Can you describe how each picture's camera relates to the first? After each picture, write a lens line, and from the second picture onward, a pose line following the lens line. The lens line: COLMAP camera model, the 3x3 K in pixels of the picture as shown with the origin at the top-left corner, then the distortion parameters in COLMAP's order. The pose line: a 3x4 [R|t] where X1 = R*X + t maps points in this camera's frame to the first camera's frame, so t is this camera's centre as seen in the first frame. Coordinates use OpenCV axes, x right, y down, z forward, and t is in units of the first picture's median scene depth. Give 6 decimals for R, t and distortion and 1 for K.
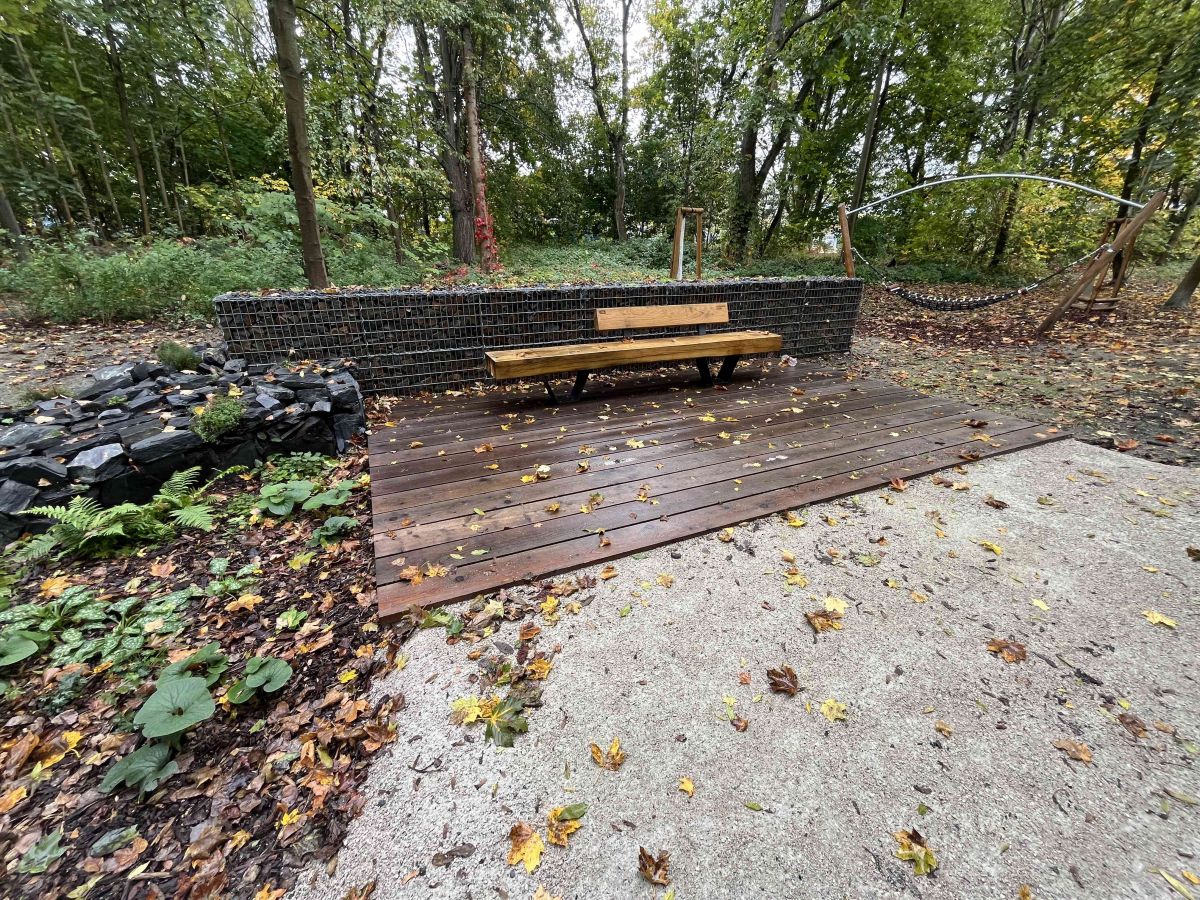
lens RADIAL K [[492.9, 0, 598.8], [0, 492.9, 446.2], [0, 0, 1]] dist [0.000183, -0.000935]
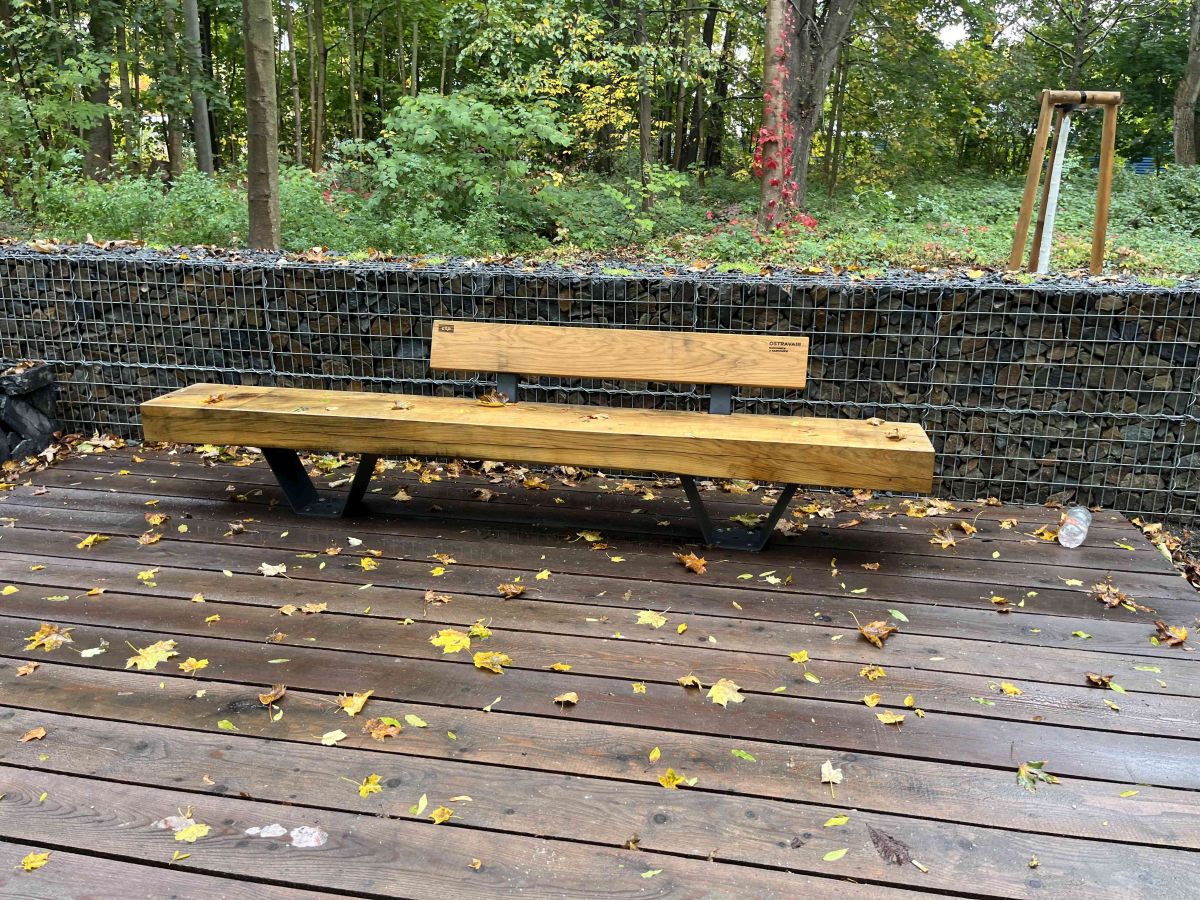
lens RADIAL K [[917.3, 0, 599.1], [0, 917.3, 452.5], [0, 0, 1]] dist [0.014679, 0.000552]
pose [[0.821299, 0.173186, -0.543576, 0.580378], [-0.225369, 0.973804, -0.030256, -0.169999], [0.524096, 0.147354, 0.838815, 0.401781]]
